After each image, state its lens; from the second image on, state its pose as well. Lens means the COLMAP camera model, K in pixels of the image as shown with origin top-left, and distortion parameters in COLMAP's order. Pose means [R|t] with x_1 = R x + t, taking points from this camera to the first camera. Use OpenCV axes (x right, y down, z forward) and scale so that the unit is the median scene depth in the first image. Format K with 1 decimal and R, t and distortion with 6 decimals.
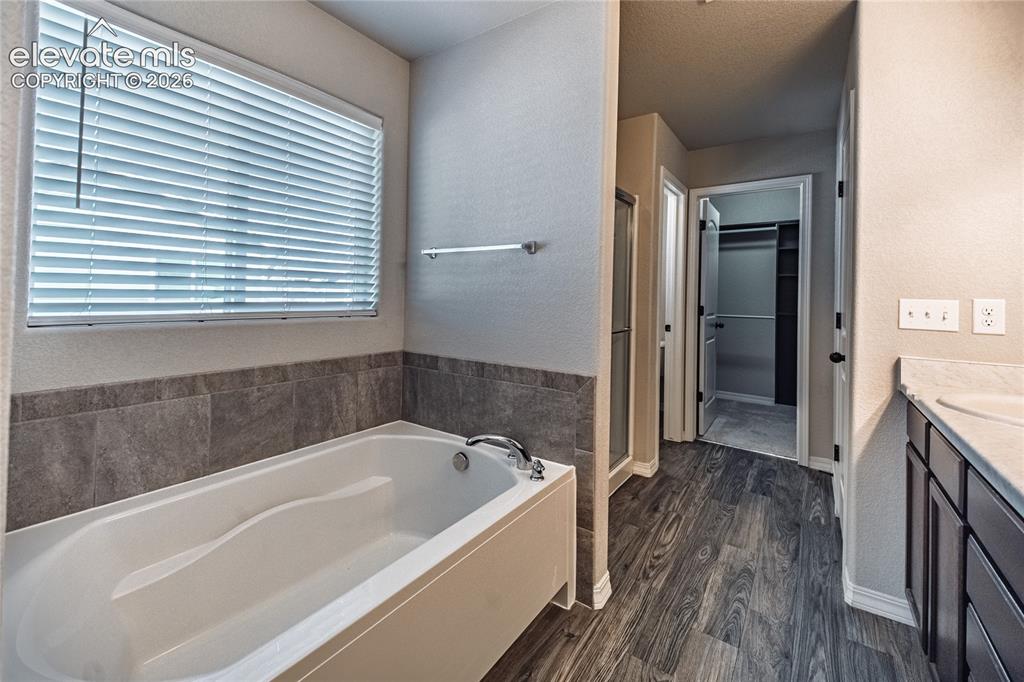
lens RADIAL K [[410.0, 0, 512.3], [0, 410.0, 288.3], [0, 0, 1]] dist [0.000874, -0.007976]
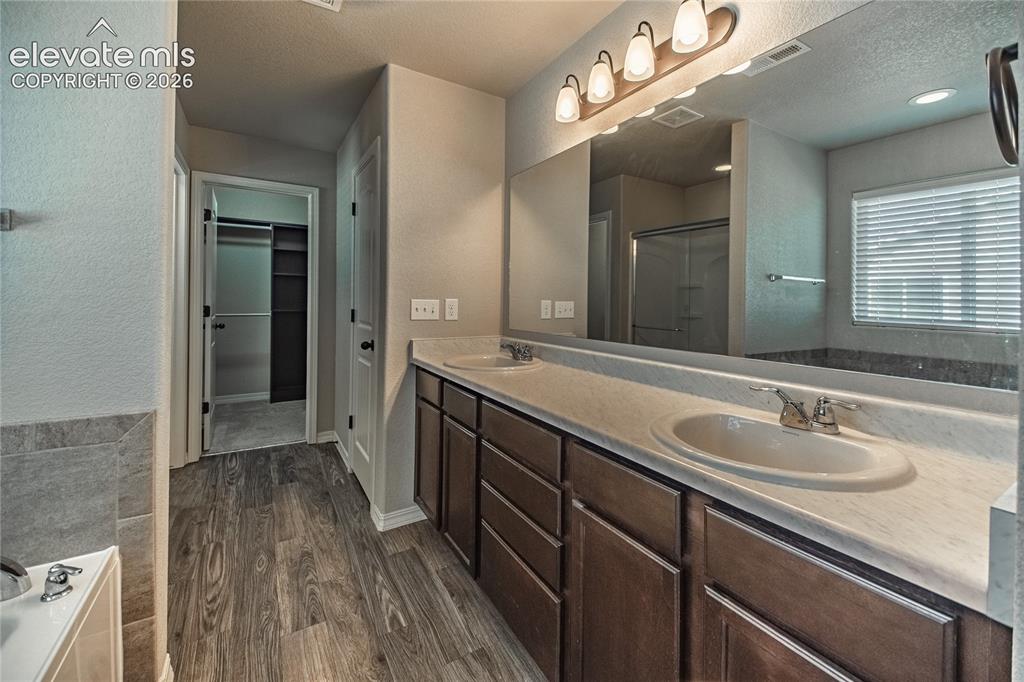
lens RADIAL K [[406.3, 0, 509.5], [0, 406.3, 297.6], [0, 0, 1]] dist [0.000359, -0.009272]
pose [[0.377139, -0.012291, 0.926075, -0.190506], [-0.021336, 0.999531, 0.021955, -0.015207], [-0.925911, -0.028038, 0.376700, 0.116638]]
